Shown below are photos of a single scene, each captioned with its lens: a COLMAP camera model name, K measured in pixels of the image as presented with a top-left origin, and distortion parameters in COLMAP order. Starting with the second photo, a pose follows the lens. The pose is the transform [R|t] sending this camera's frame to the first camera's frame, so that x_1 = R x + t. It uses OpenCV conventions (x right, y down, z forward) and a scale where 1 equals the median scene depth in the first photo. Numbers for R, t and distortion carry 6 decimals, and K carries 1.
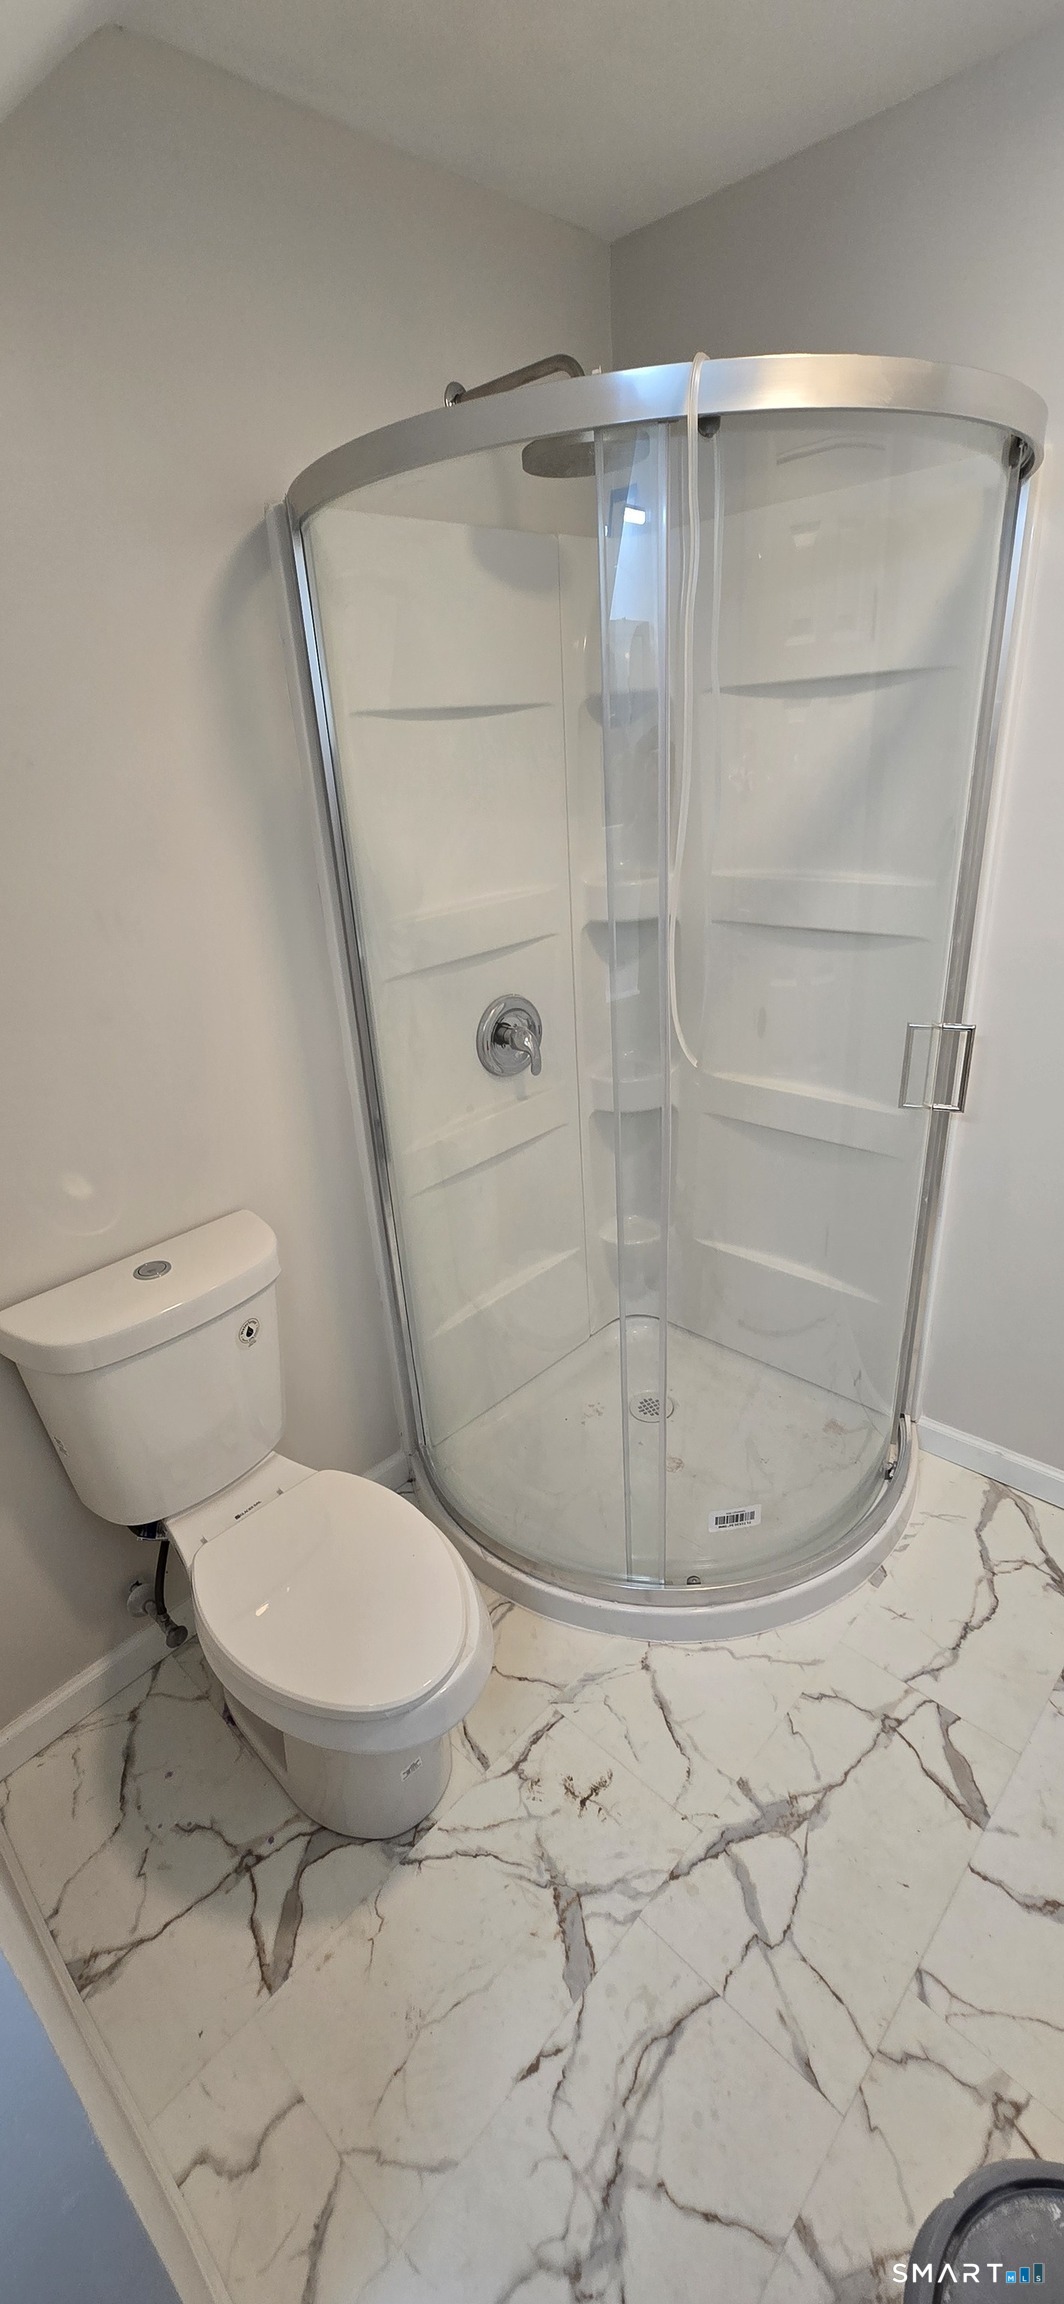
lens RADIAL K [[945.3, 0, 534.1], [0, 945.3, 1129.8], [0, 0, 1]] dist [-0.011798, 0.005875]
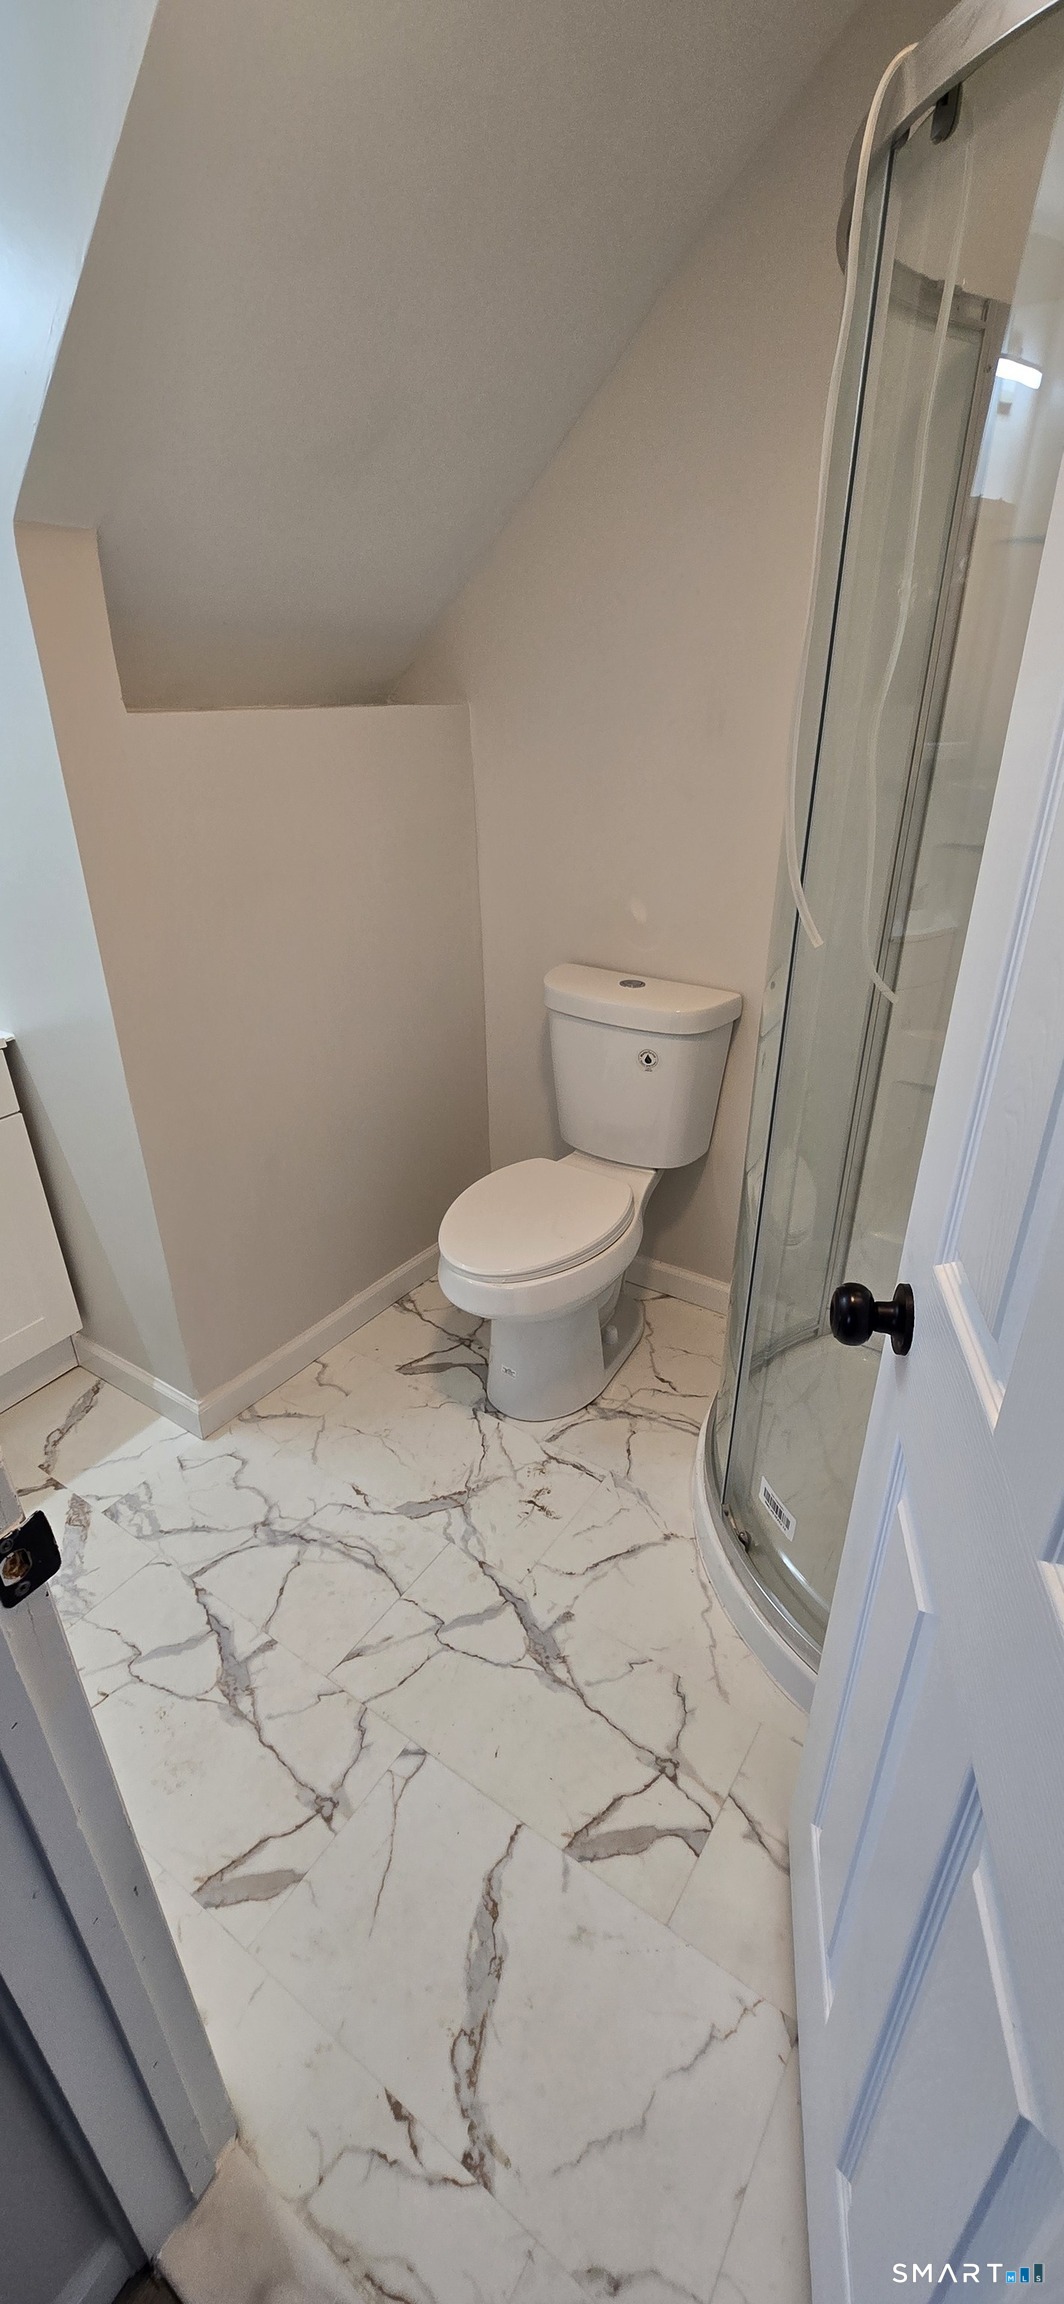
lens RADIAL K [[945.3, 0, 529.4], [0, 945.3, 1159.9], [0, 0, 1]] dist [-0.011798, 0.005875]
pose [[0.172450, 0.492534, -0.853036, 0.950682], [-0.394788, 0.827972, 0.398252, -0.136023], [0.902443, 0.268090, 0.337230, 0.525207]]
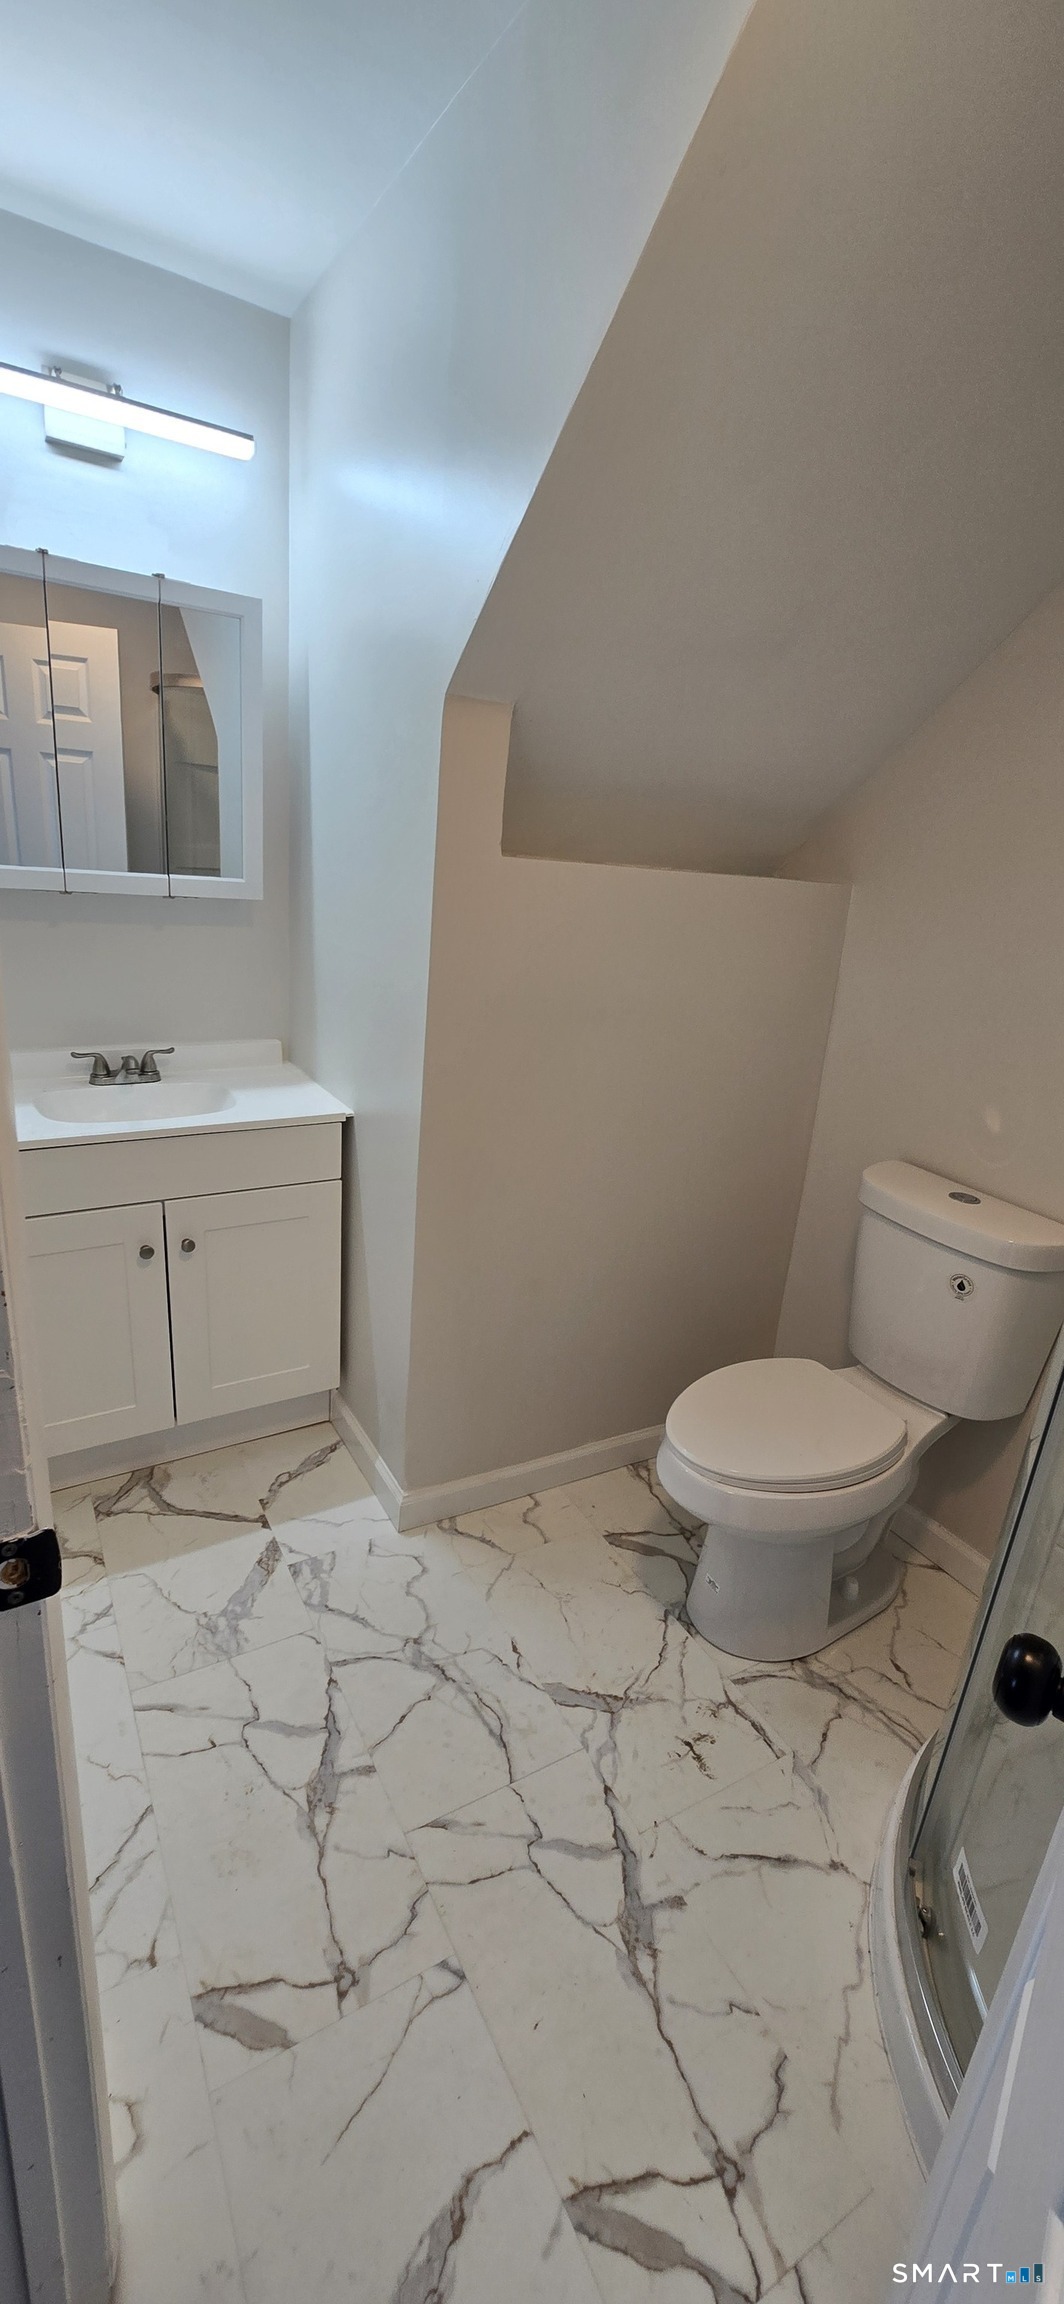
lens RADIAL K [[945.3, 0, 525.7], [0, 945.3, 1158.1], [0, 0, 1]] dist [-0.011798, 0.005875]
pose [[-0.282713, 0.335349, -0.898674, 0.903175], [-0.442257, 0.785796, 0.432357, -0.178674], [0.851165, 0.519678, -0.073844, 0.648913]]
